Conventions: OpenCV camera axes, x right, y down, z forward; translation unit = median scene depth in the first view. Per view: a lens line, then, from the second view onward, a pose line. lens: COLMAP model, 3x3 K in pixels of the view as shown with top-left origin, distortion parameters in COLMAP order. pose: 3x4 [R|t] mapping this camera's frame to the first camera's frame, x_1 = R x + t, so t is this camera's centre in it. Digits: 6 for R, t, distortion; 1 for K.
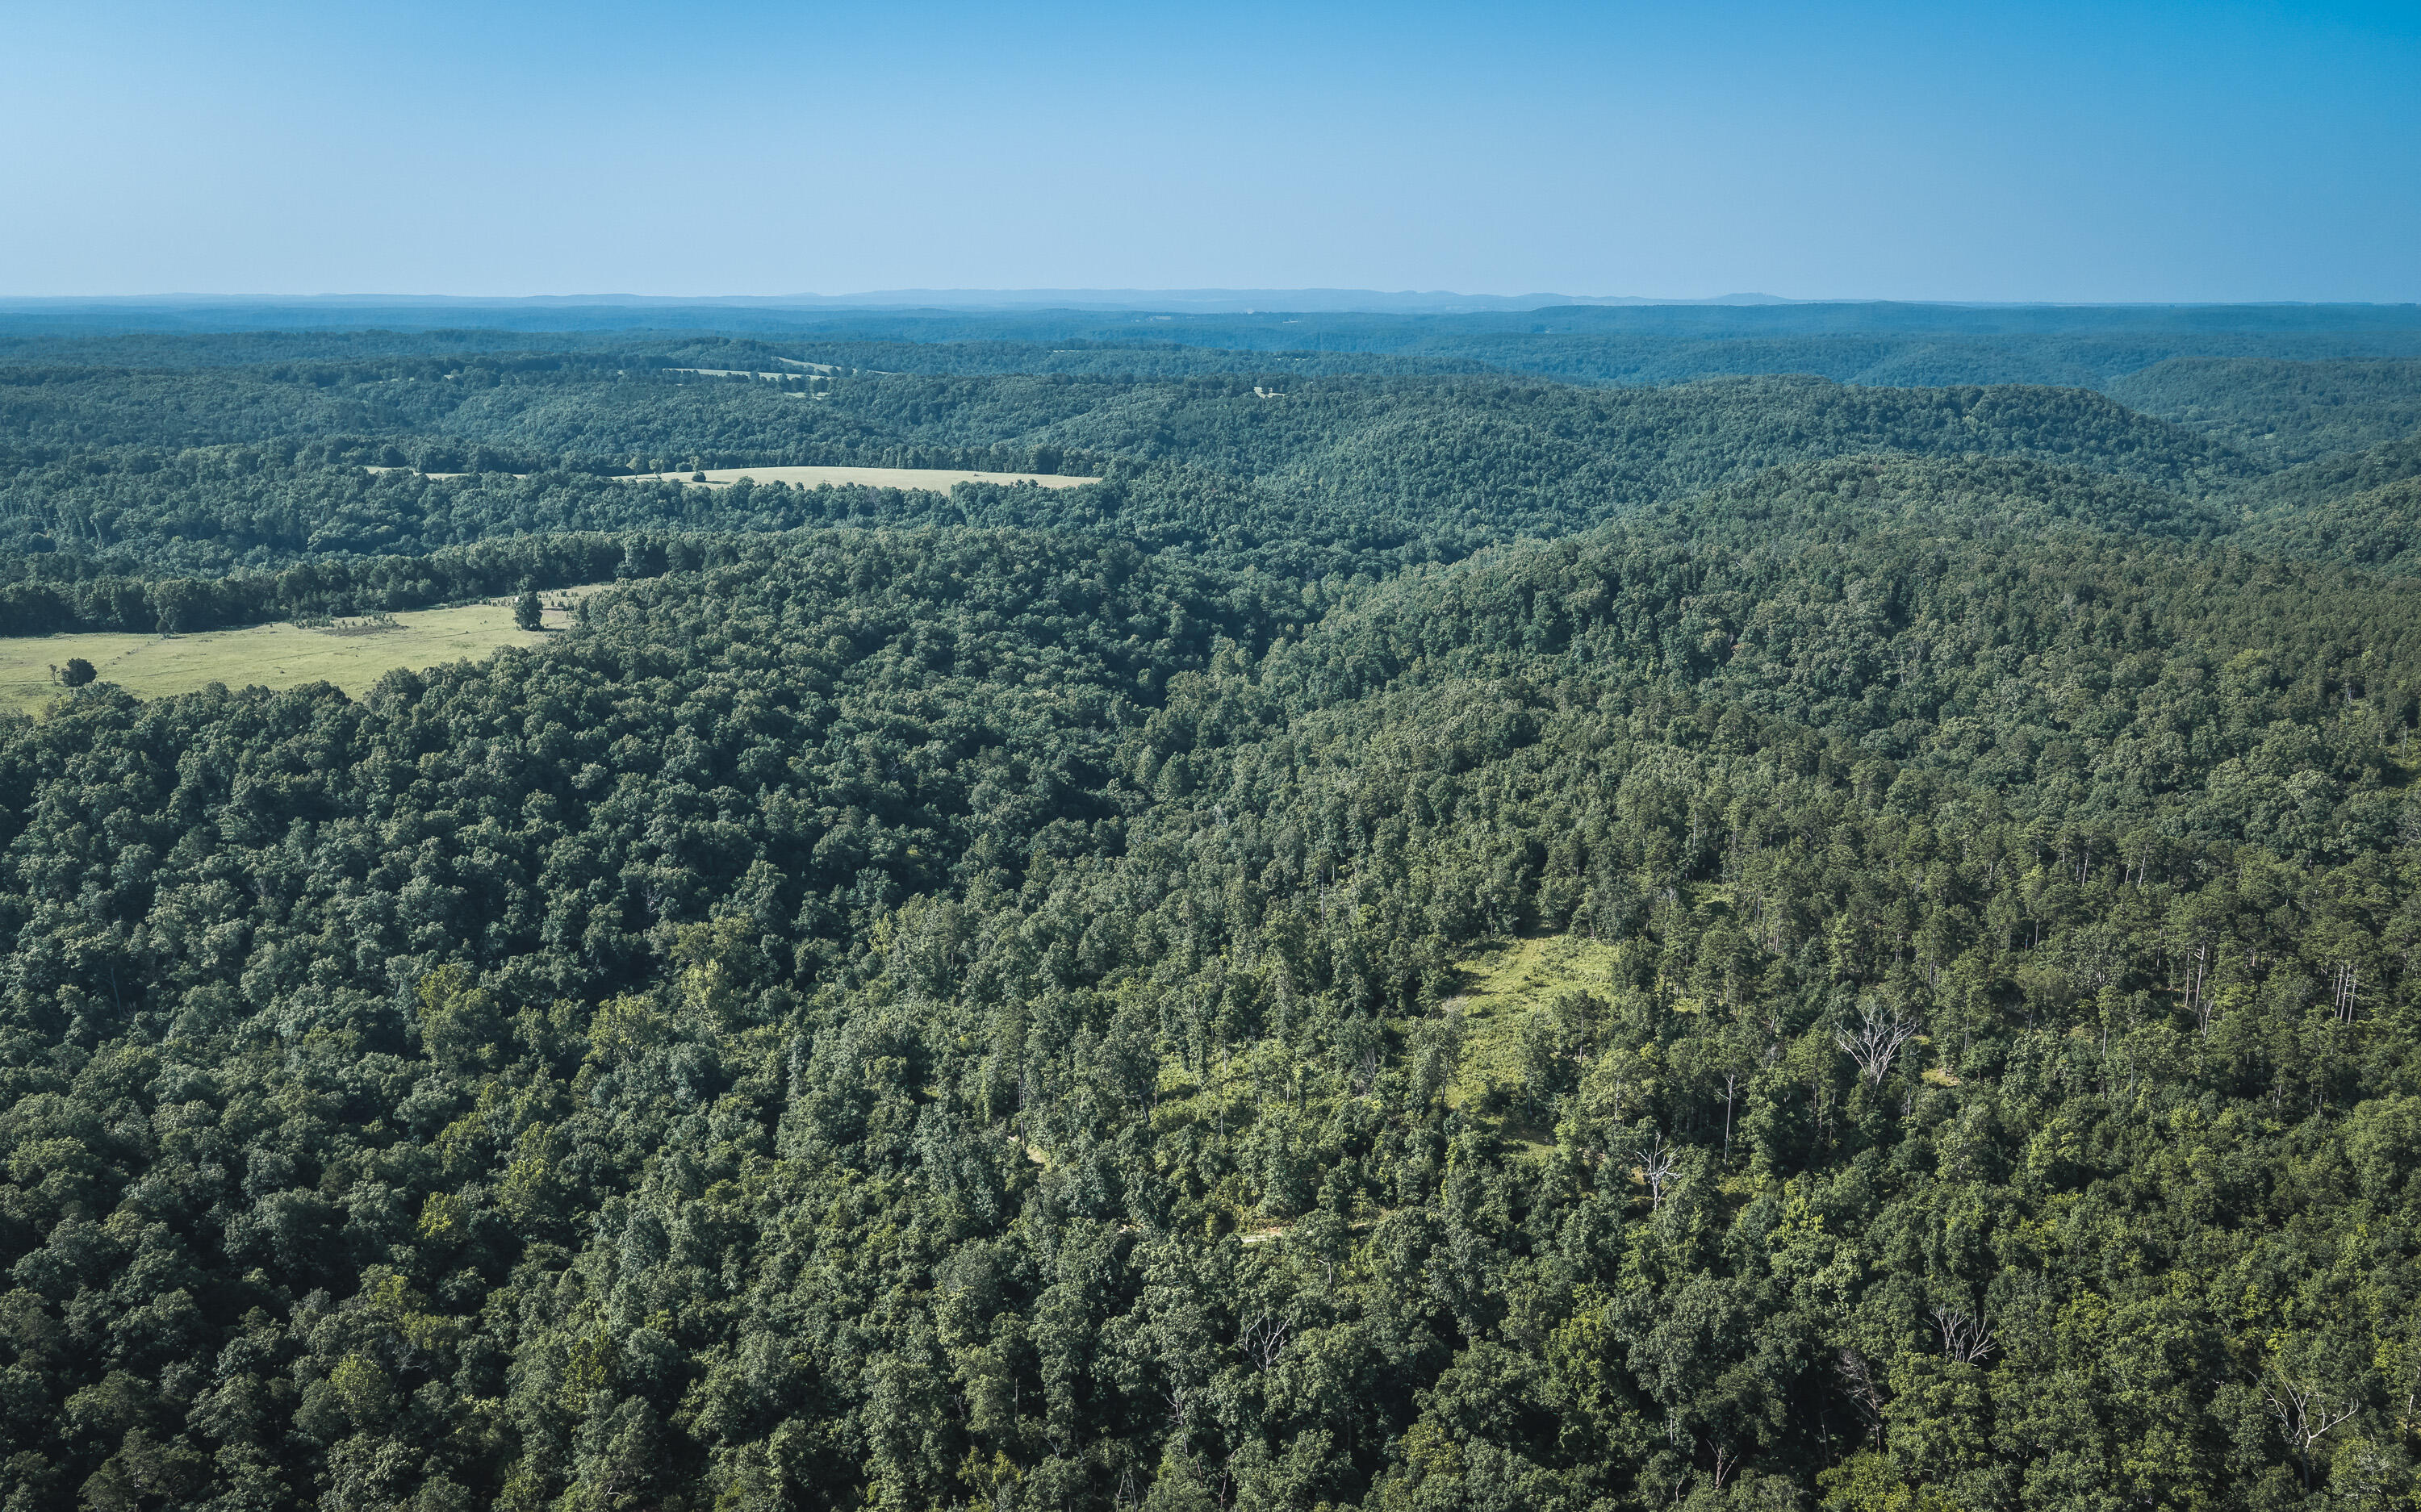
lens RADIAL K [[2046.7, 0, 1217.5], [0, 2046.7, 703.4], [0, 0, 1]] dist [0.022054, -0.035557]
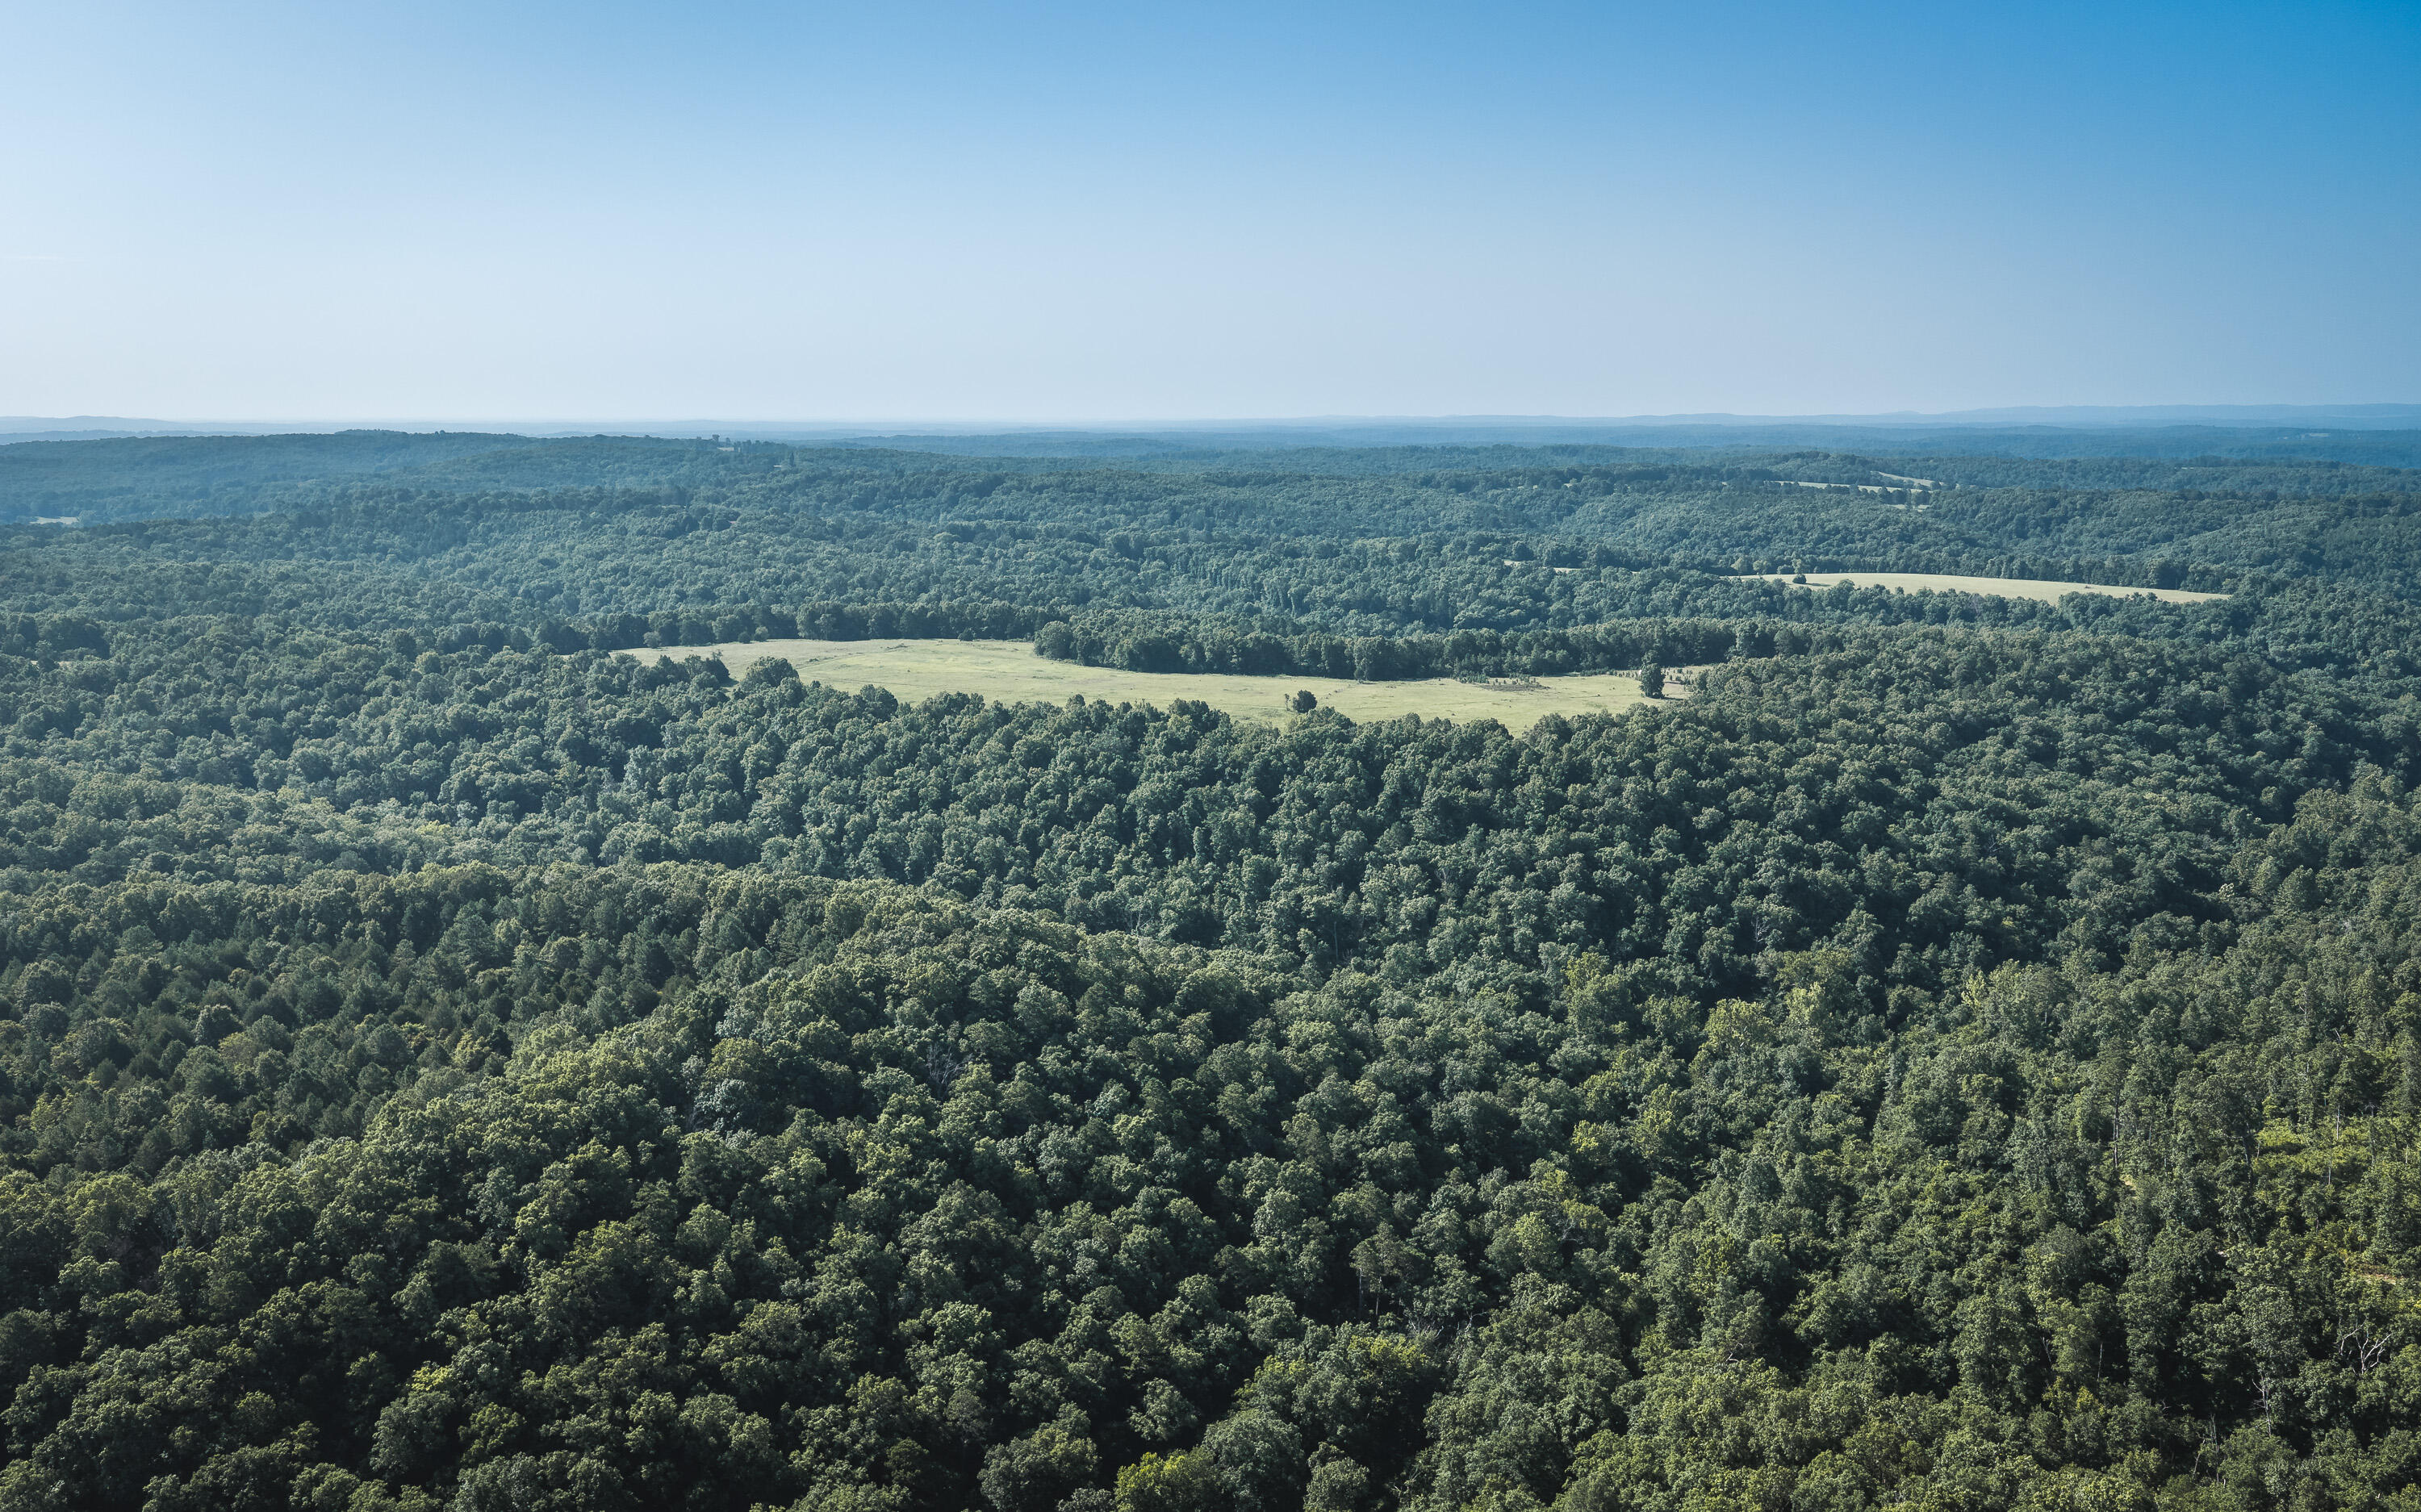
lens RADIAL K [[2046.7, 0, 1202.7], [0, 2046.7, 706.9], [0, 0, 1]] dist [0.022054, -0.035557]
pose [[0.867879, 0.066054, -0.492364, 0.002188], [-0.093247, 0.995165, -0.030856, 0.038439], [0.487945, 0.072691, 0.869842, -0.128383]]
